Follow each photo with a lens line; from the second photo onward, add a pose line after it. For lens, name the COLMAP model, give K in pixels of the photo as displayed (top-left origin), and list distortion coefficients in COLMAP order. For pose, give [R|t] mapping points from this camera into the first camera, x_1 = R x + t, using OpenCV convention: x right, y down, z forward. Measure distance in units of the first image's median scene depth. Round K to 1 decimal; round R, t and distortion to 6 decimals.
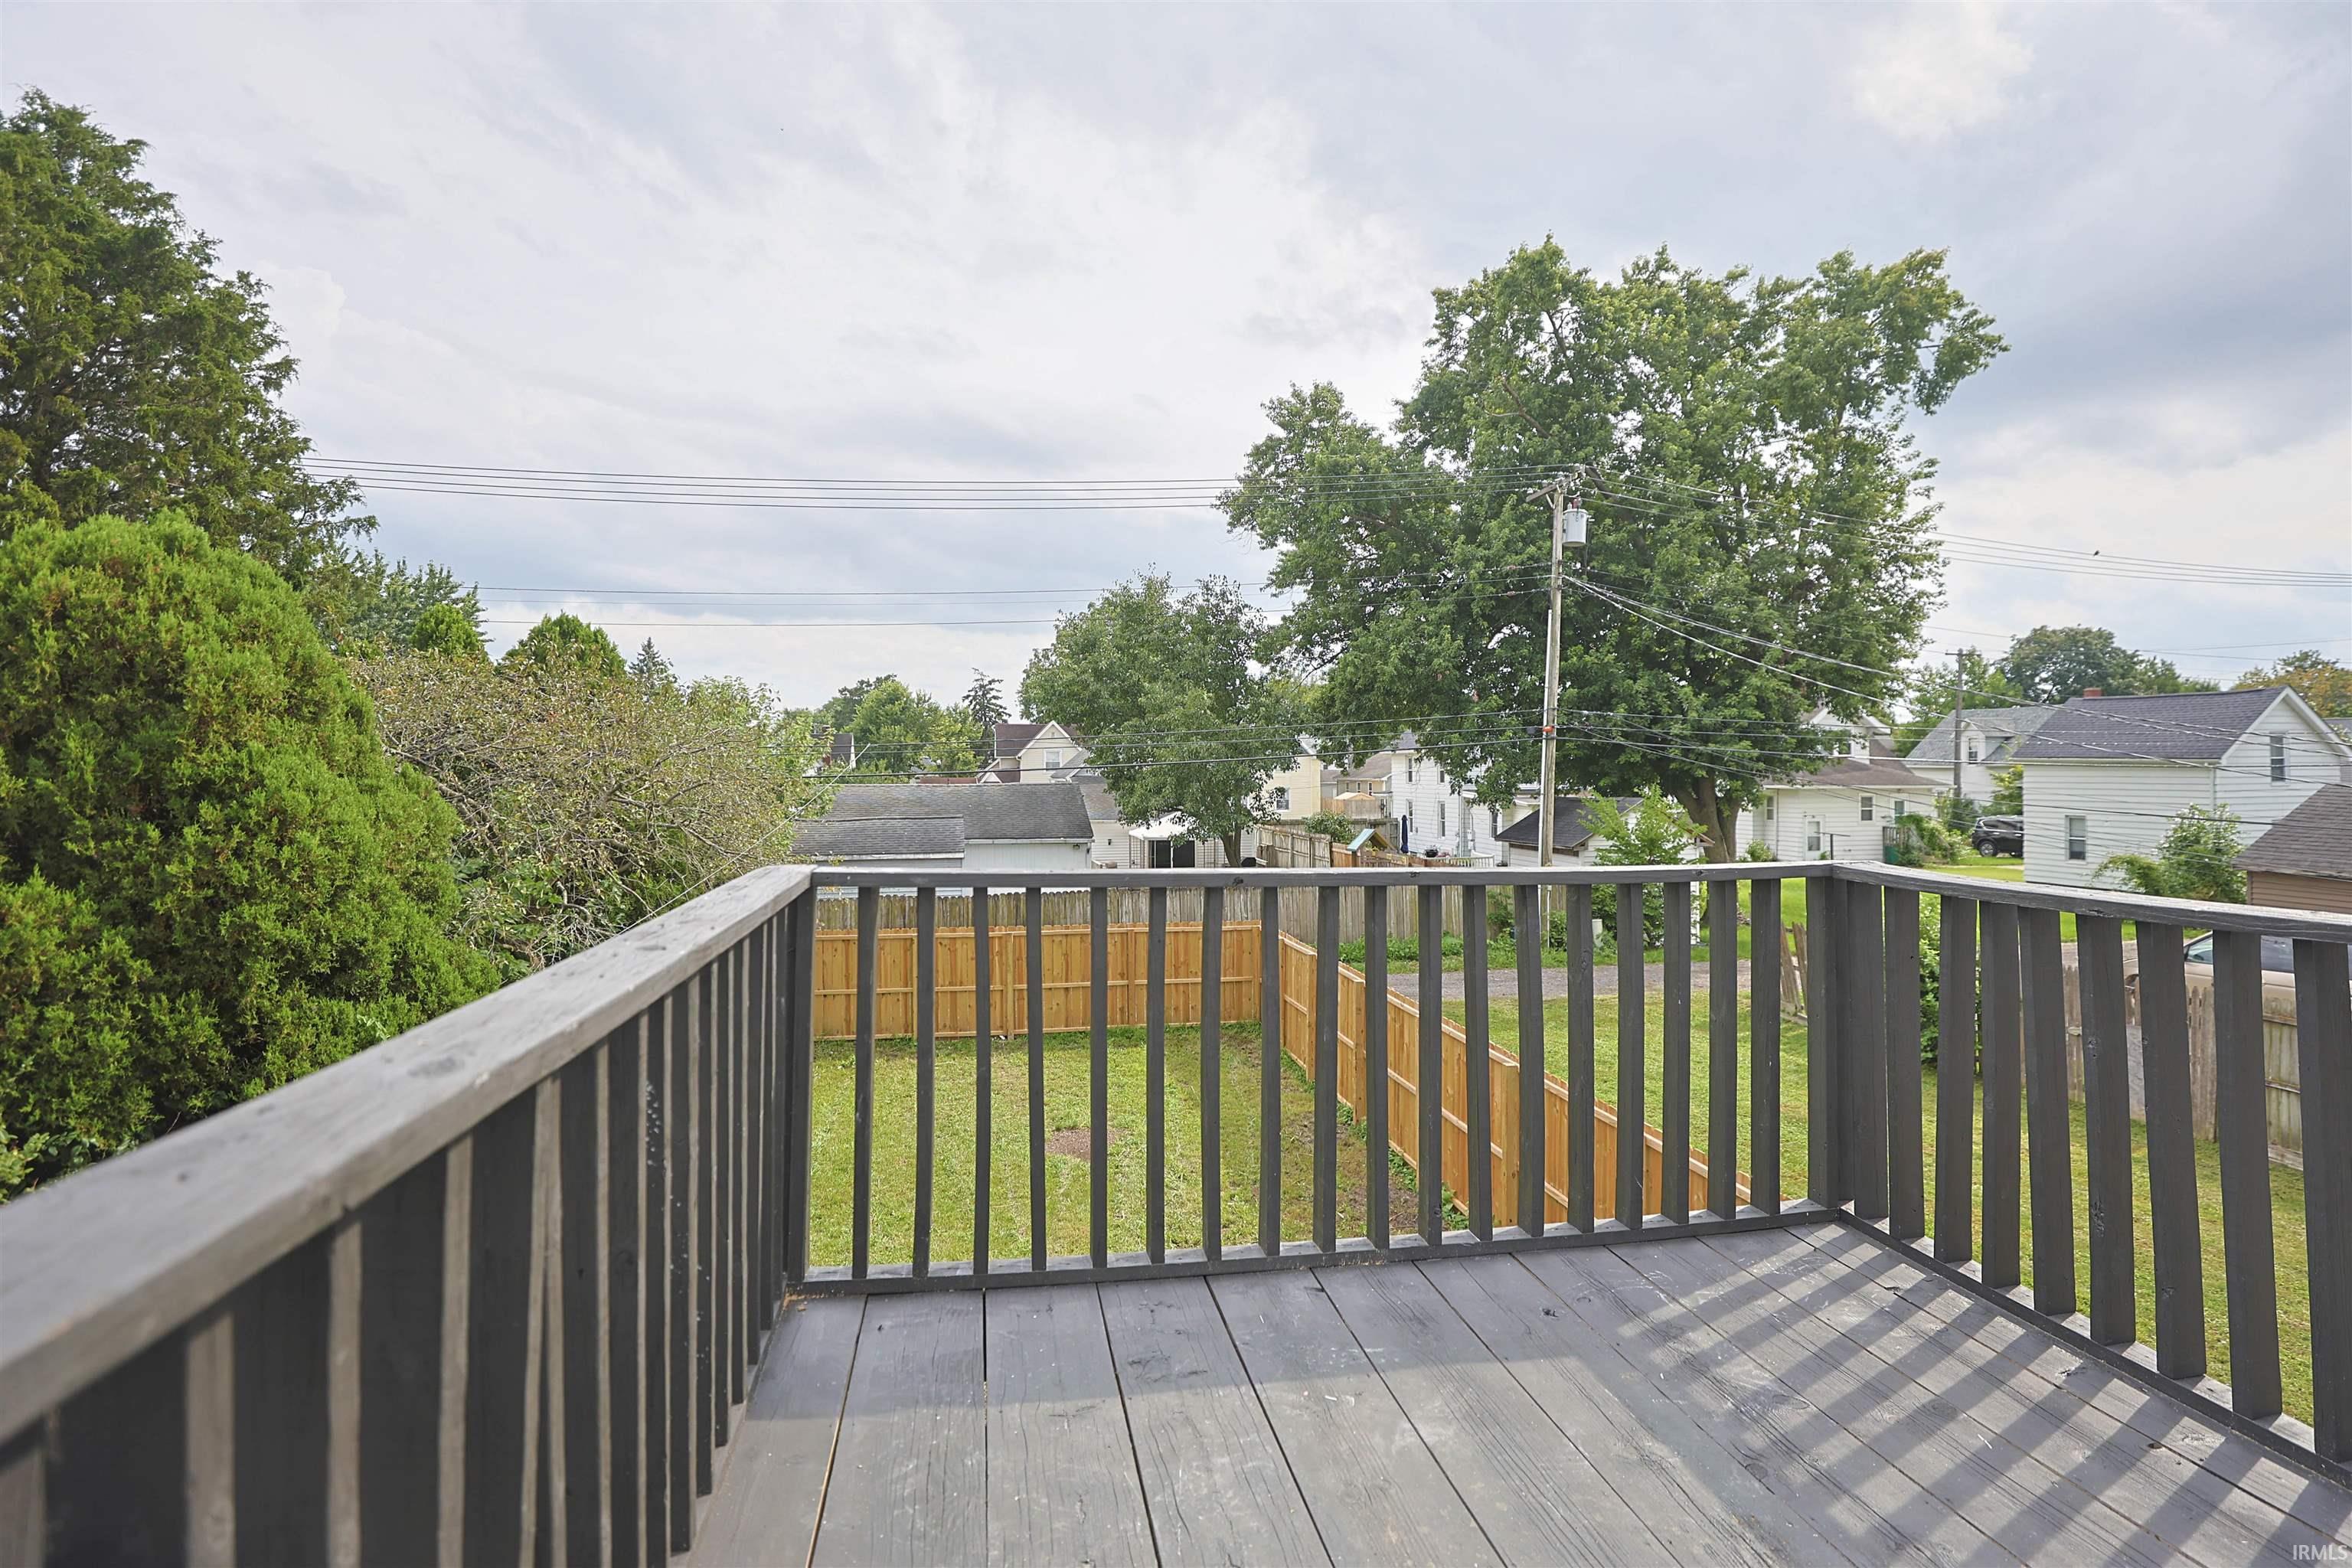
lens RADIAL K [[1126.0, 0, 1164.2], [0, 1126.0, 758.4], [0, 0, 1]] dist [-0.044070, 0.014314]
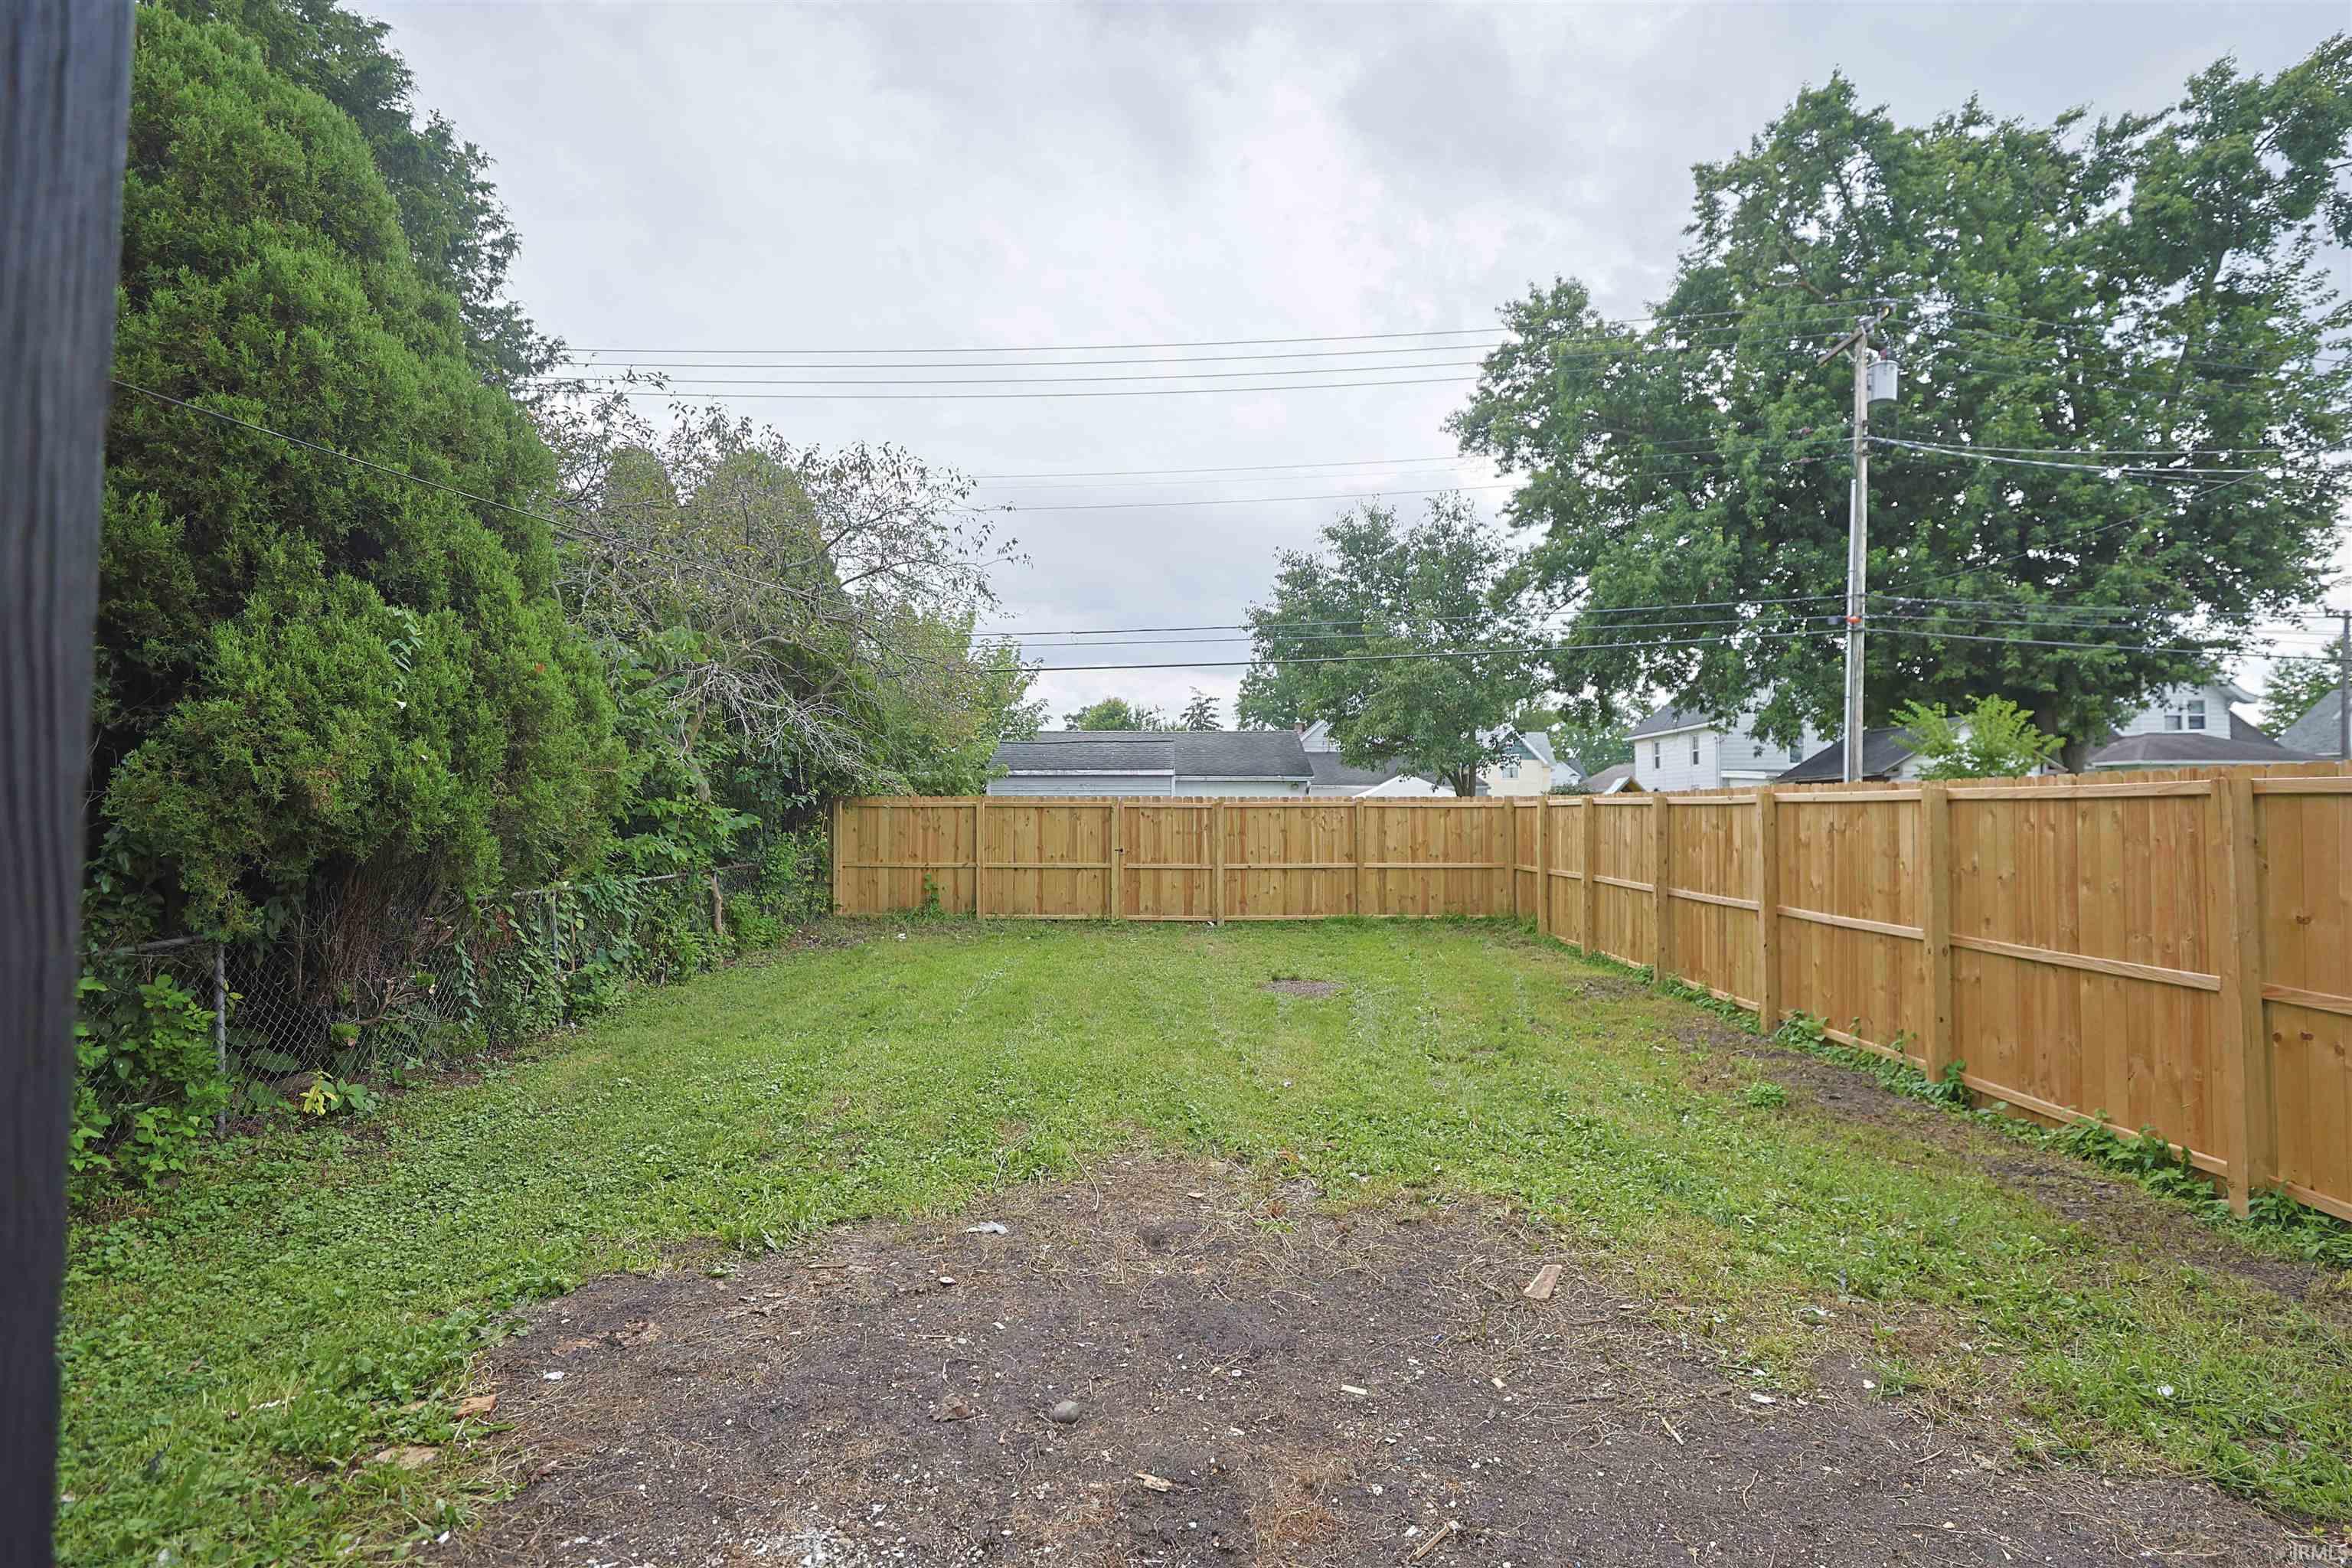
lens RADIAL K [[1100.9, 0, 1177.2], [0, 1100.9, 777.0], [0, 0, 1]] dist [-0.042747, 0.011938]
pose [[0.983401, -0.002213, -0.181434, -0.009045], [-0.003614, 0.999488, -0.031781, 0.101314], [0.181411, 0.031909, 0.982889, 0.092463]]
